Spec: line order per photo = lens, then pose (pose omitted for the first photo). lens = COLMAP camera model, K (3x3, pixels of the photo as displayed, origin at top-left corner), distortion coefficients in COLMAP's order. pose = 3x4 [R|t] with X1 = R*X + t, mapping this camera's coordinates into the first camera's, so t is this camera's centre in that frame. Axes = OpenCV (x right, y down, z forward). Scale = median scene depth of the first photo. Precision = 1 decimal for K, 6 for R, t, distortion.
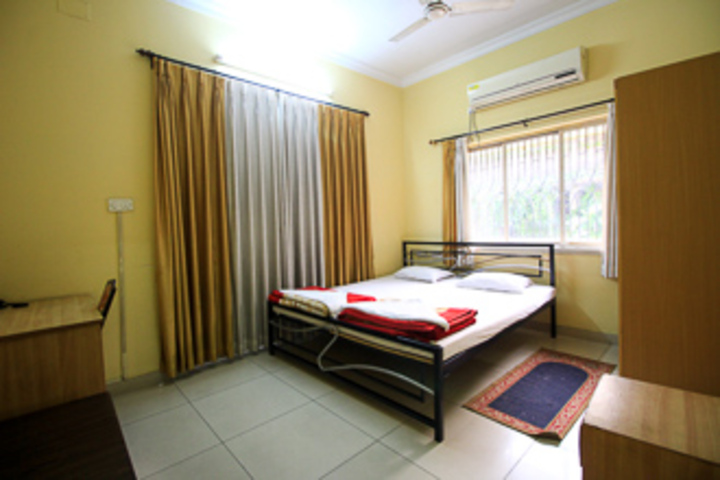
lens RADIAL K [[331.9, 0, 355.9], [0, 331.9, 235.1], [0, 0, 1]] dist [0.001473, 0.000140]
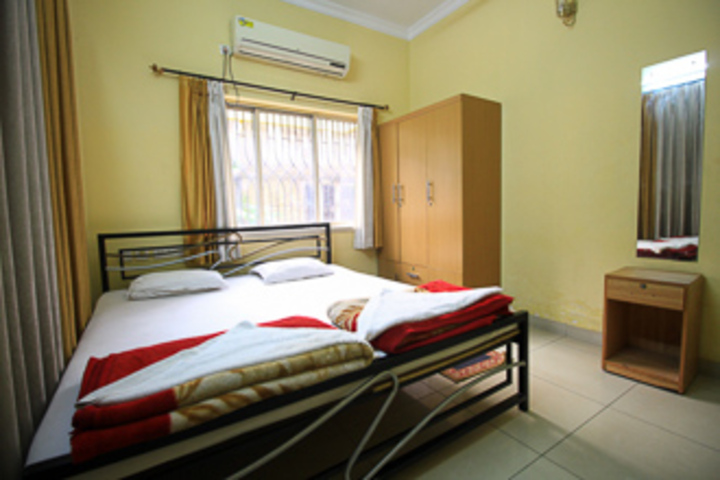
lens RADIAL K [[331.9, 0, 360.5], [0, 331.9, 240.4], [0, 0, 1]] dist [0.001473, 0.000140]
pose [[0.189065, -0.075412, 0.979065, -0.392287], [0.036510, 0.996897, 0.069735, 0.008694], [-0.981286, 0.022561, 0.191232, 0.633767]]
